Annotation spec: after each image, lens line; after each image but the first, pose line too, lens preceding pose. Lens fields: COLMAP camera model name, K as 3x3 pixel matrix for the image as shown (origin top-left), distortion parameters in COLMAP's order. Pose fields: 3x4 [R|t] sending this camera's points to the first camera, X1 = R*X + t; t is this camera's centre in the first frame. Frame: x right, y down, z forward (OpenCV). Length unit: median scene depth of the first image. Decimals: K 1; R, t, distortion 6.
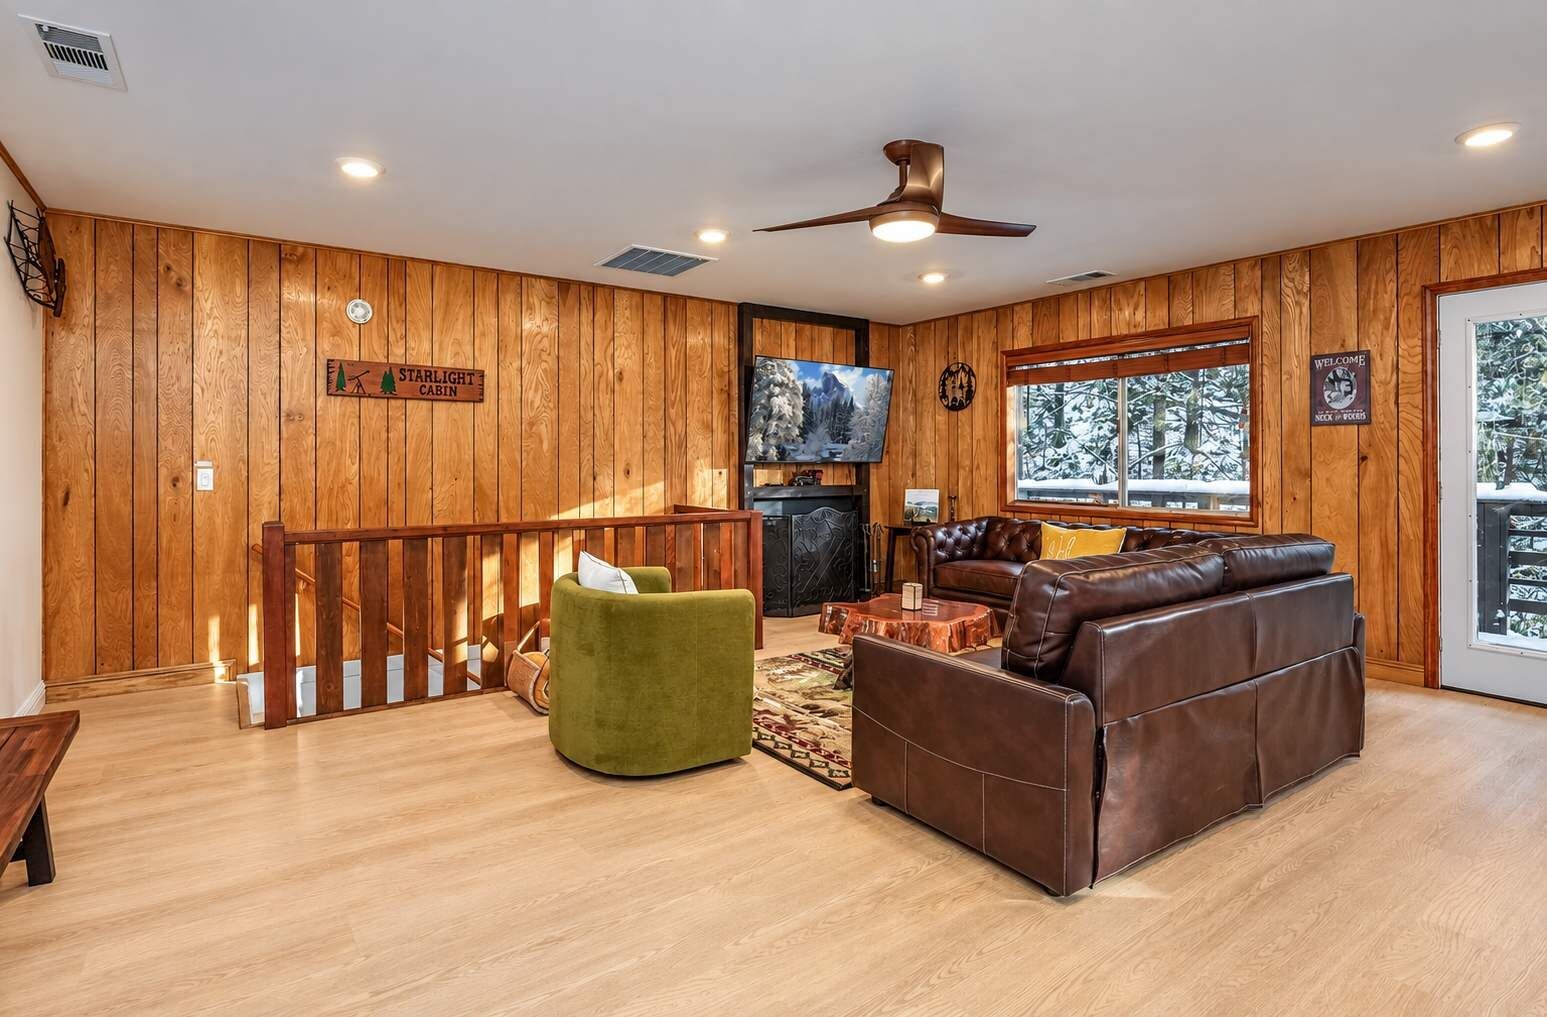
lens RADIAL K [[766.4, 0, 773.5], [0, 766.4, 508.5], [0, 0, 1]] dist [-0.001591, -0.000102]
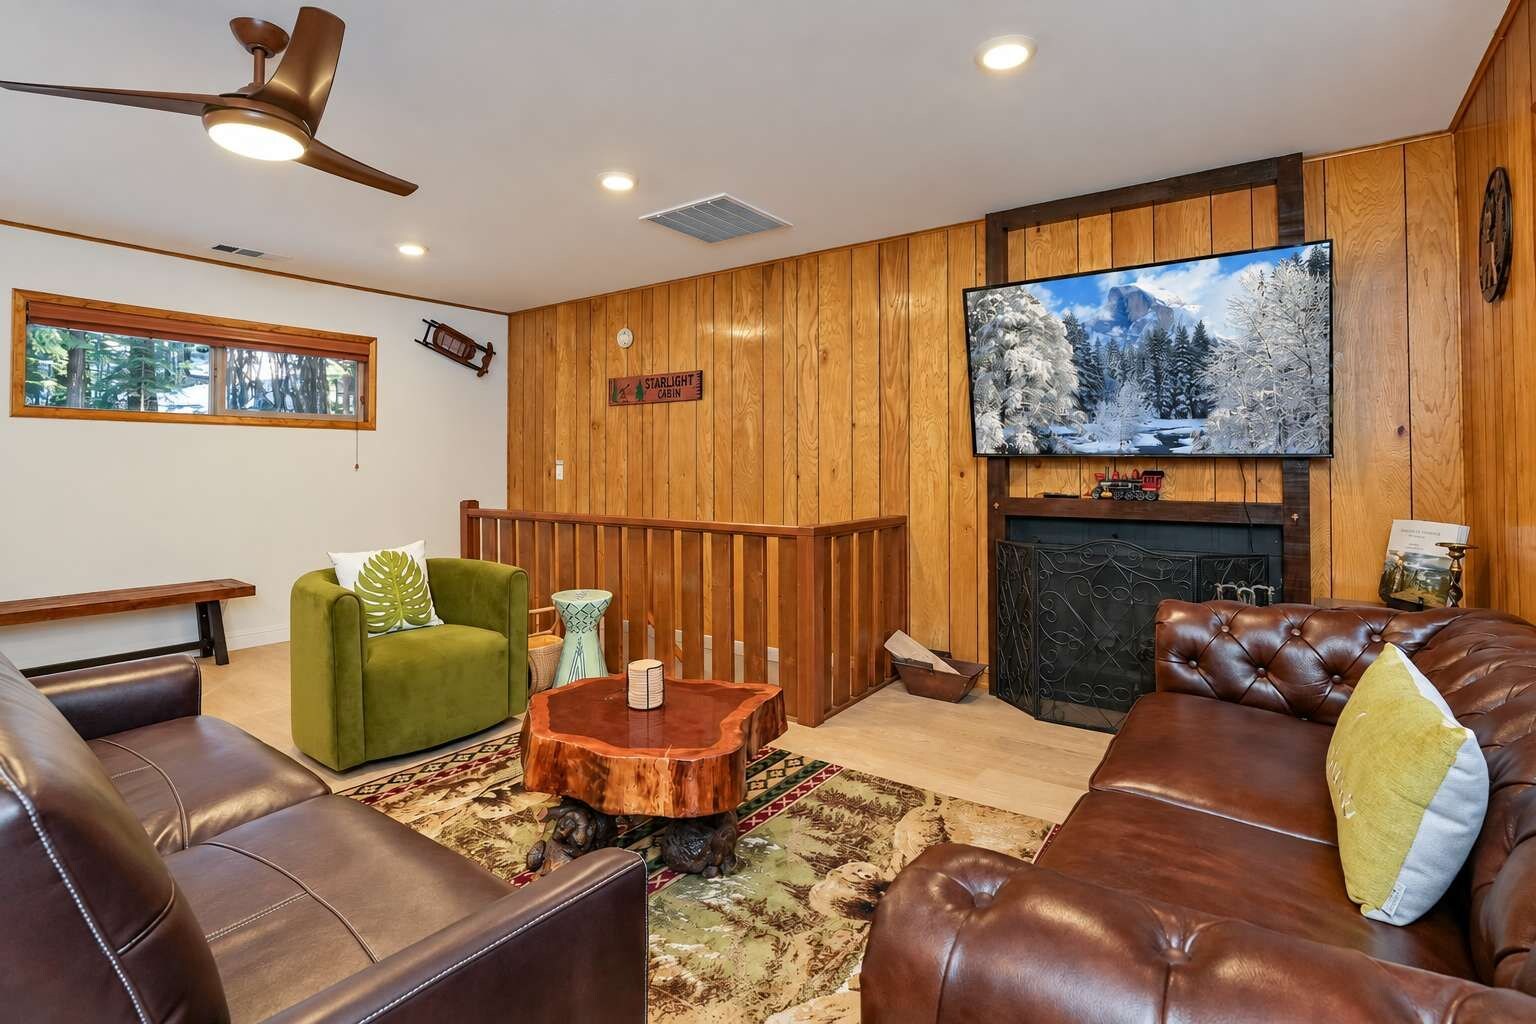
lens RADIAL K [[759.2, 0, 764.9], [0, 759.2, 465.2], [0, 0, 1]] dist [0.002163, 0.000237]
pose [[0.332607, -0.020199, -0.942849, 0.502515], [-0.077425, 0.995811, -0.048647, -0.008702], [0.939882, 0.089181, 0.329650, 0.620959]]
